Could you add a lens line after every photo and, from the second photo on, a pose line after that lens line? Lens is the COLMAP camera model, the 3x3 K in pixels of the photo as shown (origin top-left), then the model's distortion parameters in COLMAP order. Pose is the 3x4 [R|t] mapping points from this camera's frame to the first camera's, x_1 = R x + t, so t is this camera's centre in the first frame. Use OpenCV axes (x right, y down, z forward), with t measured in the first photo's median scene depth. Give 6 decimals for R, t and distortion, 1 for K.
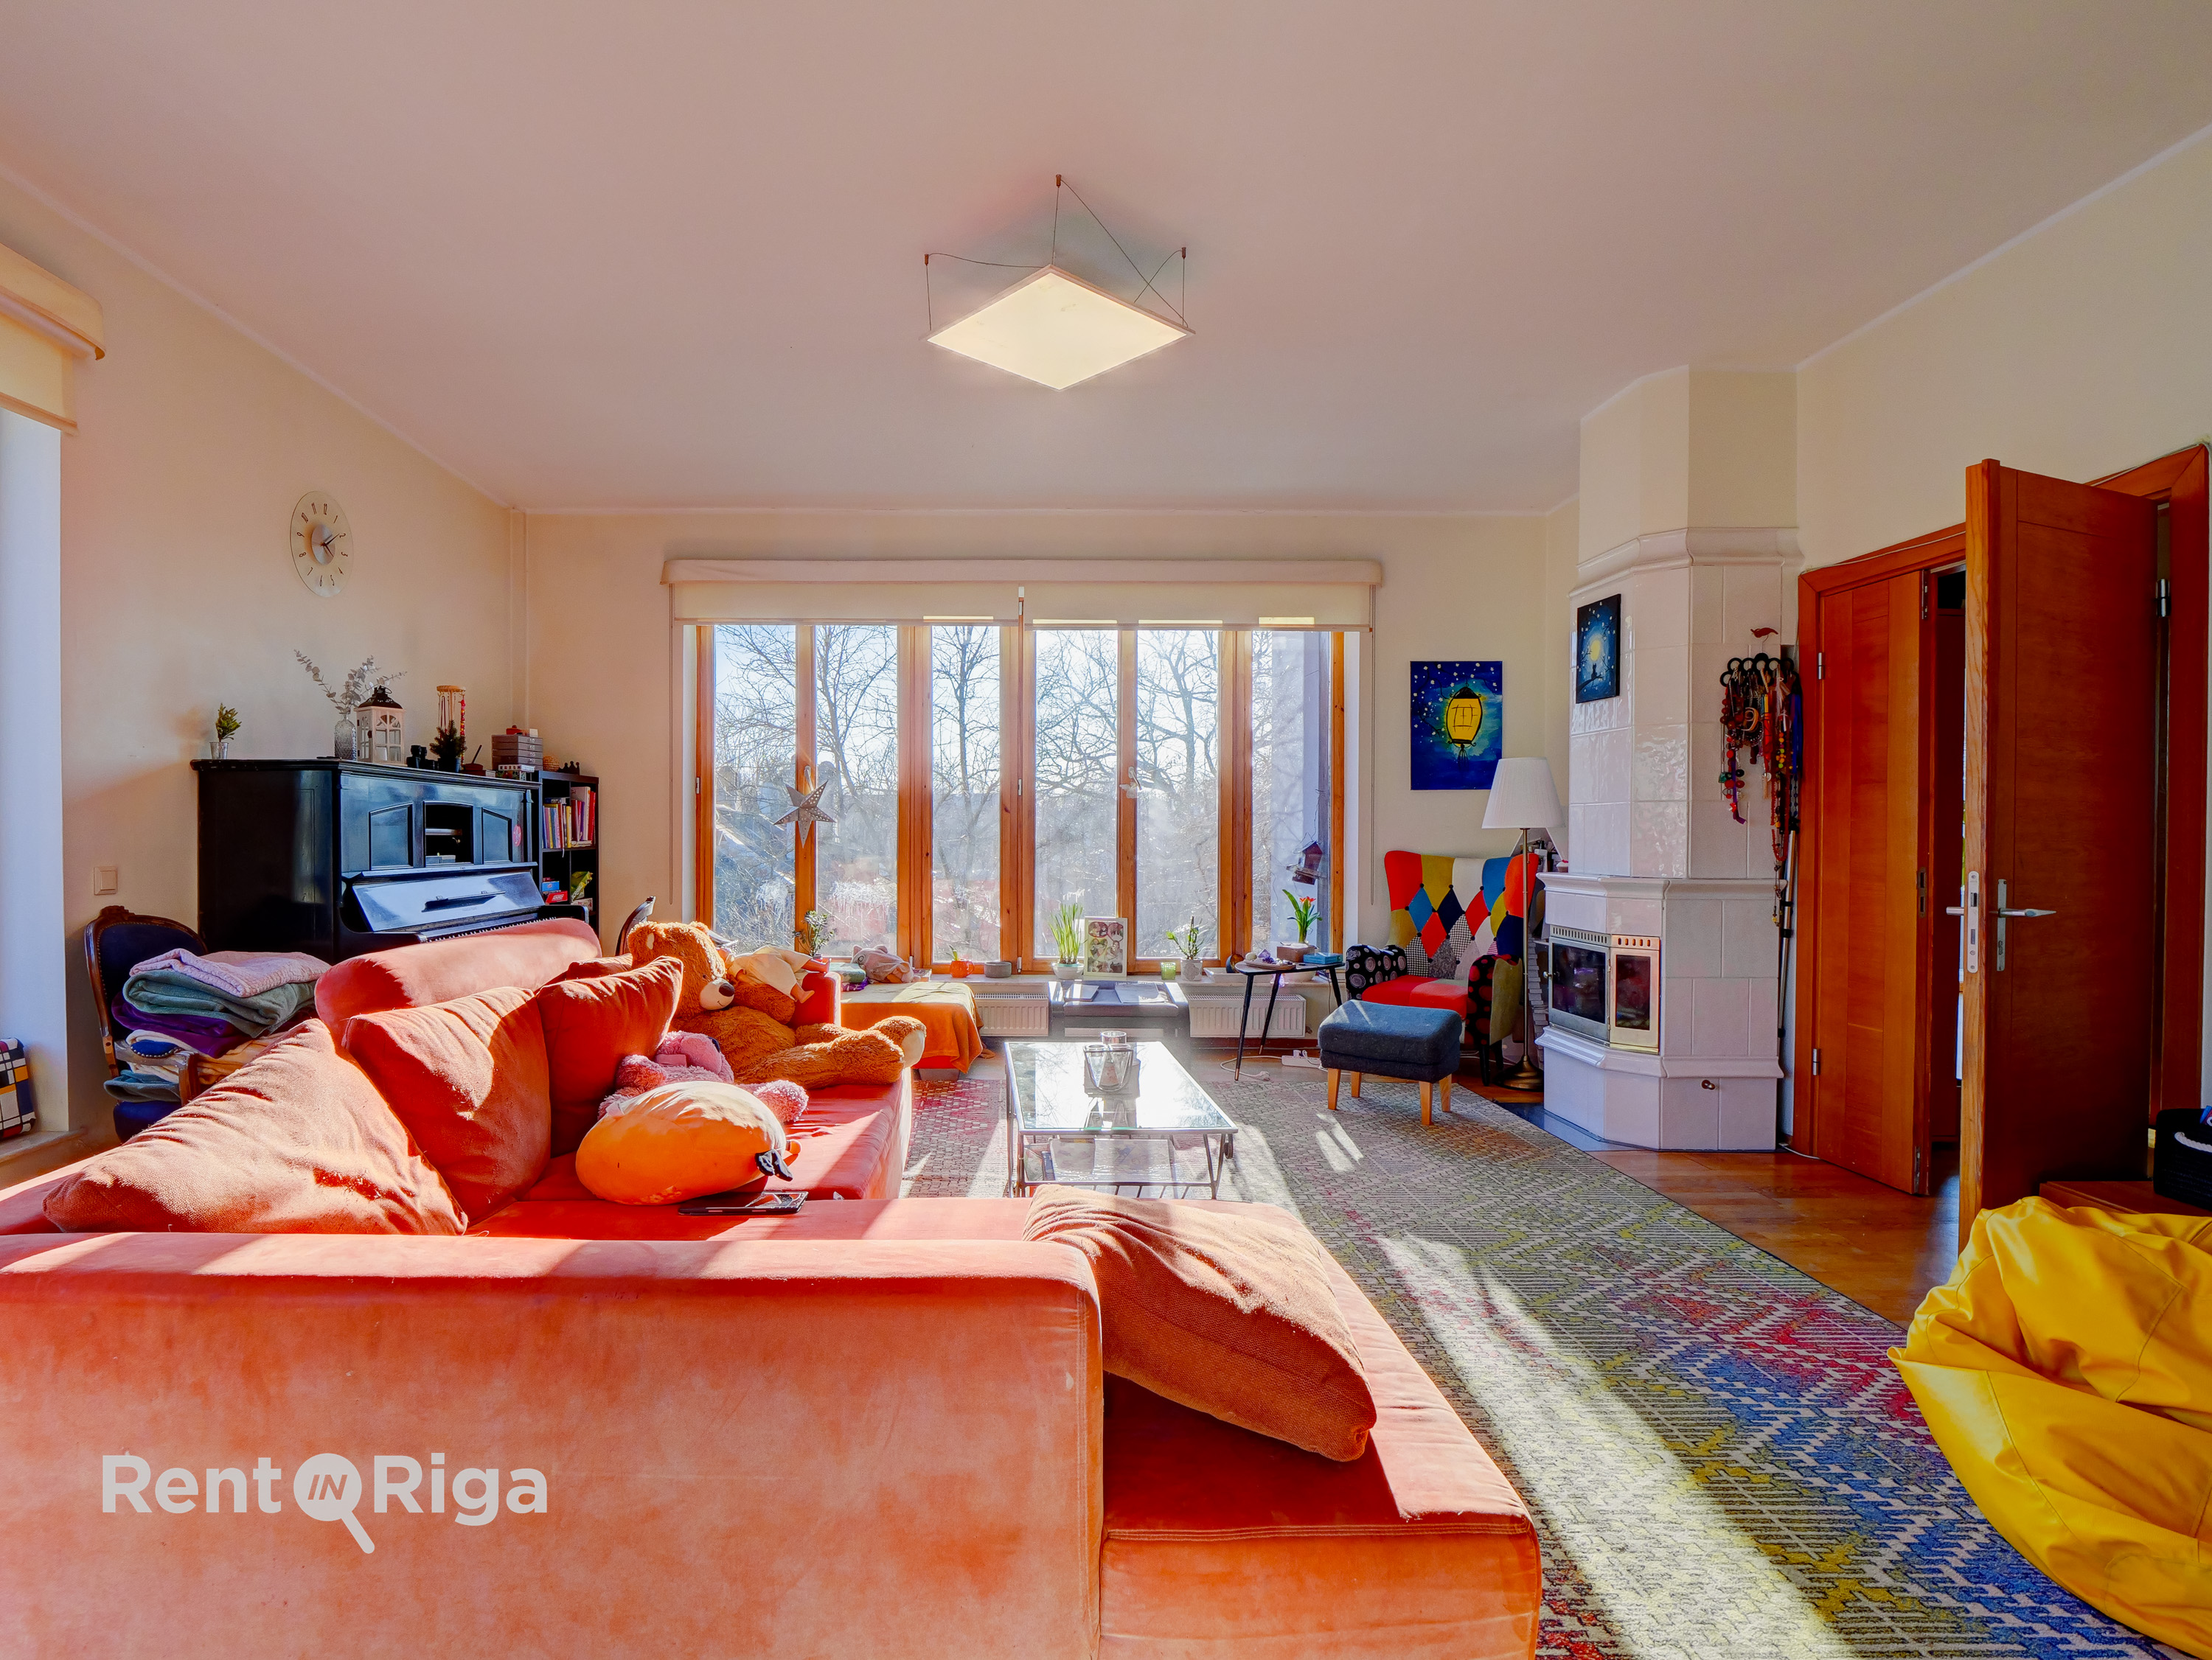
lens RADIAL K [[1103.5, 0, 1081.5], [0, 1103.5, 836.9], [0, 0, 1]] dist [-0.005108, 0.001393]
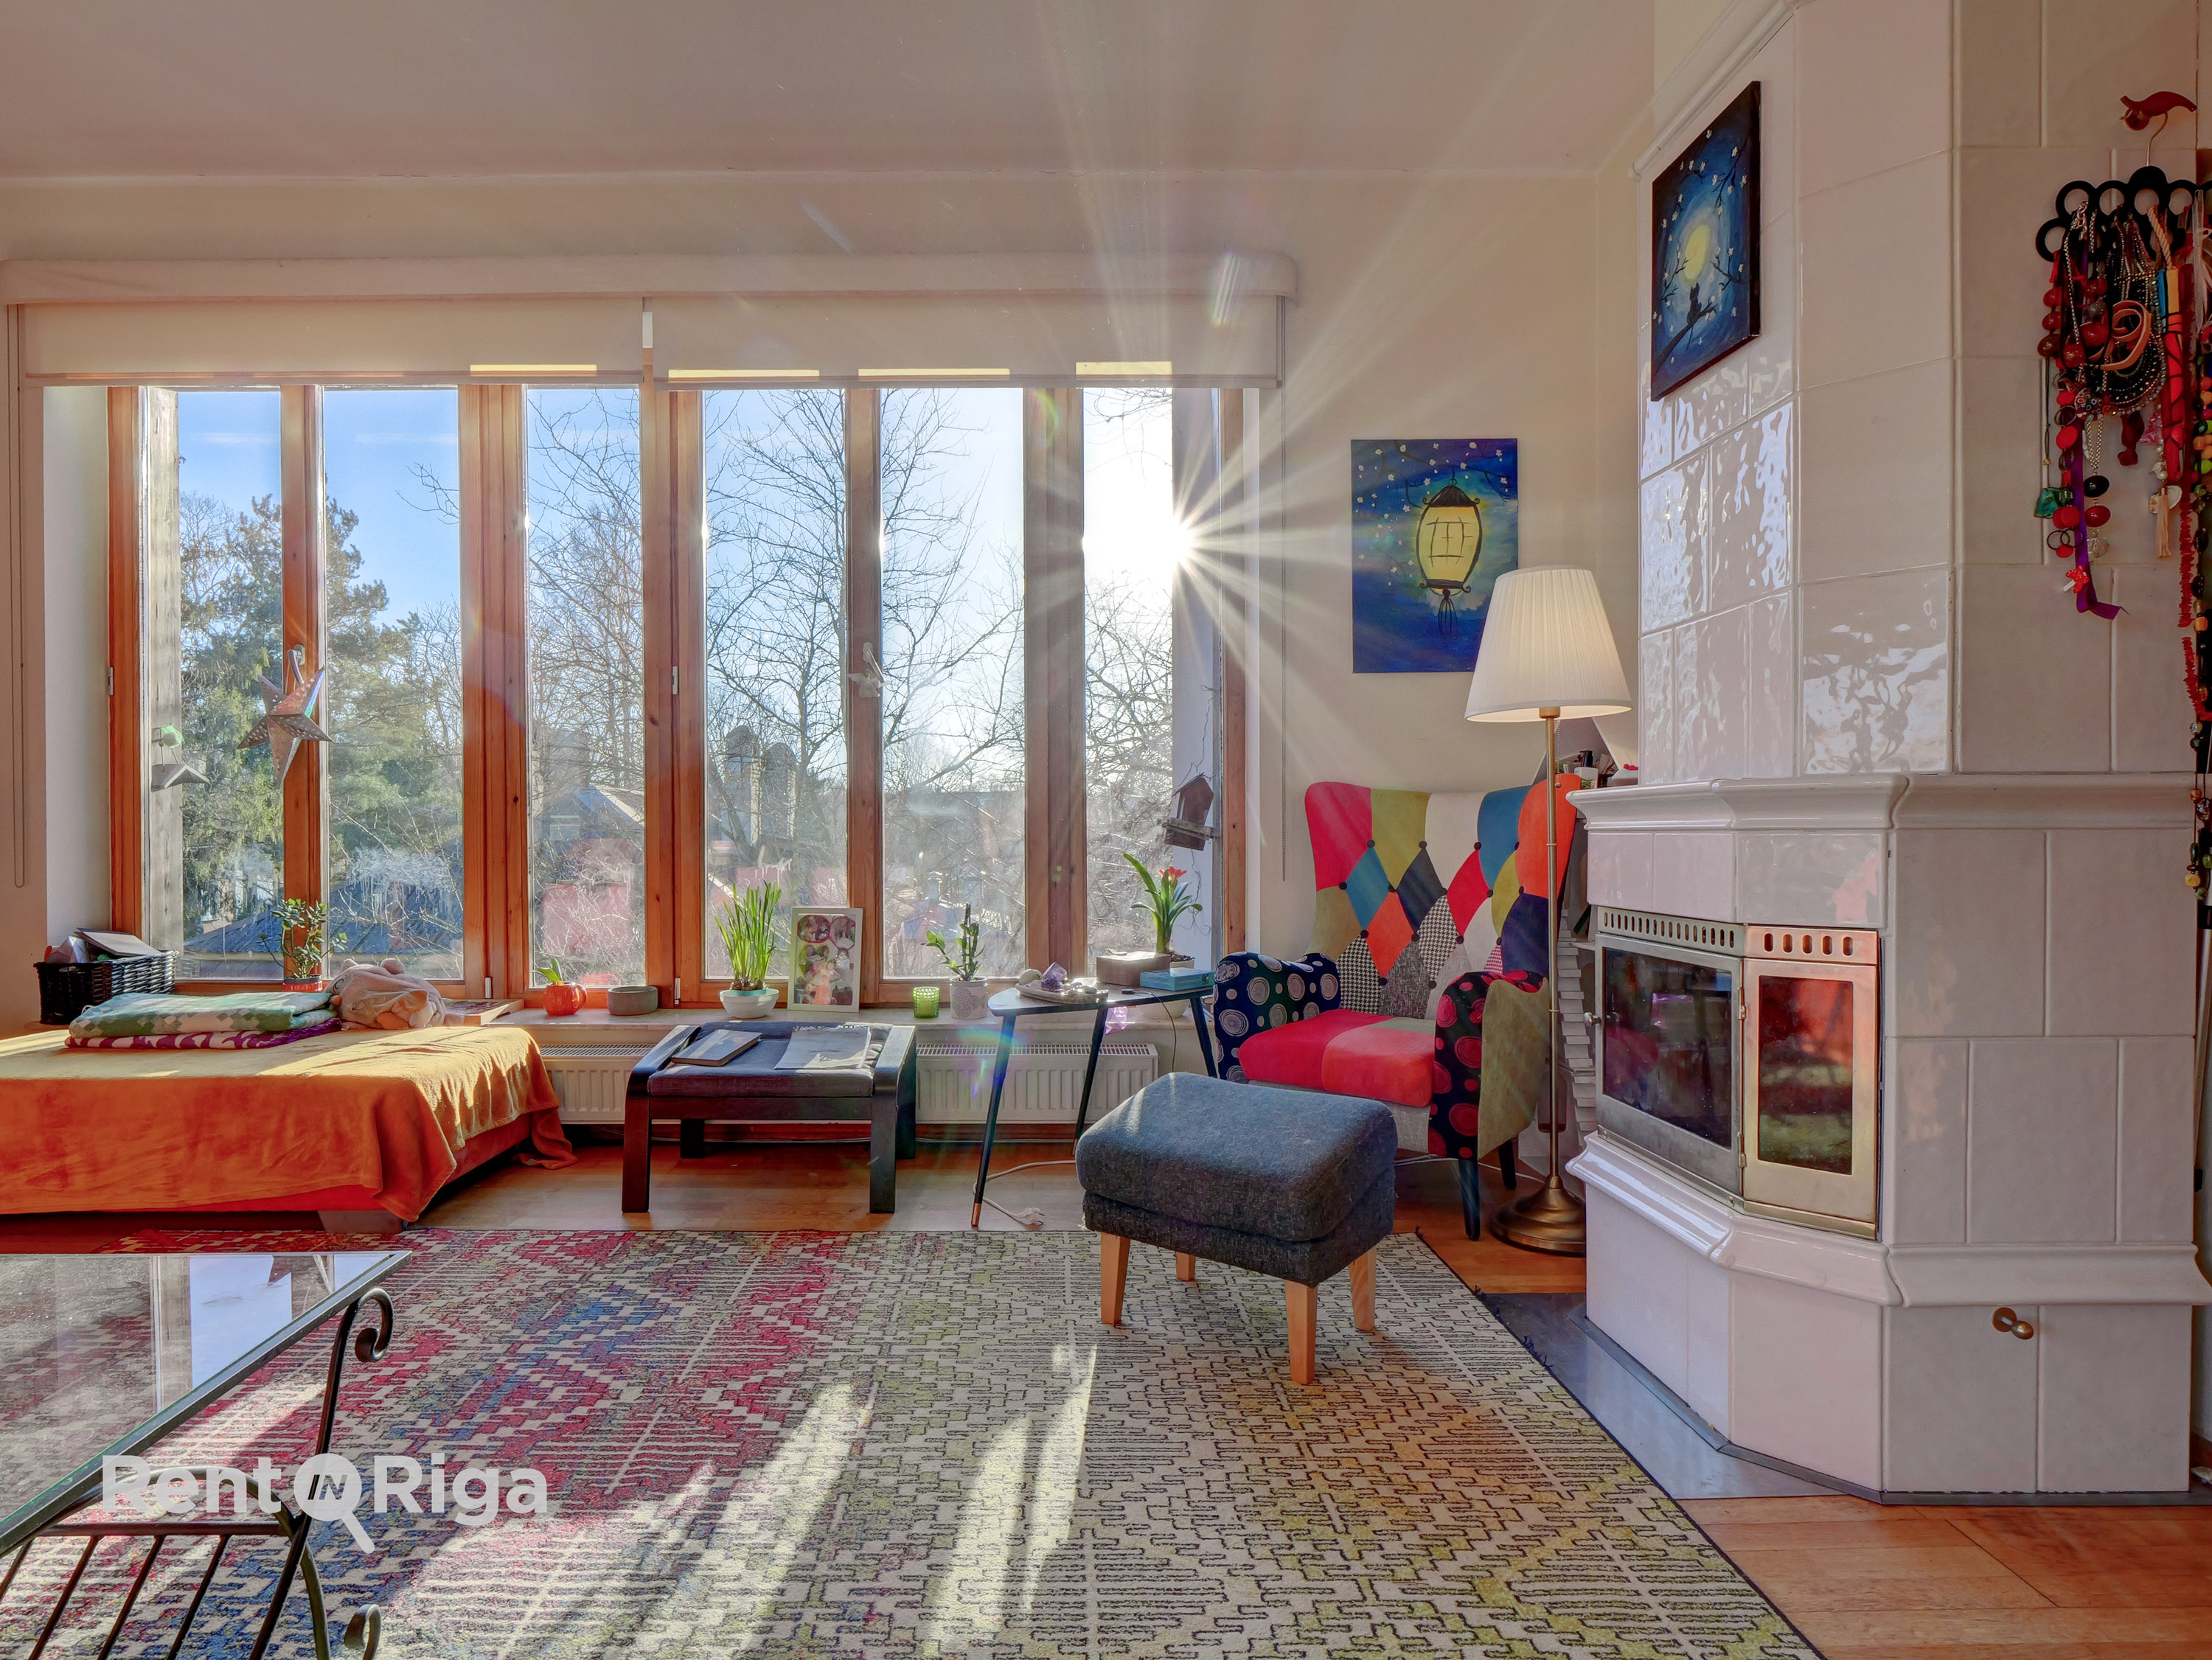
lens RADIAL K [[1237.0, 0, 1085.4], [0, 1237.0, 835.4], [0, 0, 1]] dist [-0.005891, -0.001518]
pose [[0.999936, -0.007251, -0.008628, 0.227277], [0.007276, 0.999969, 0.002840, 0.048967], [0.008607, -0.002903, 0.999959, 0.509254]]
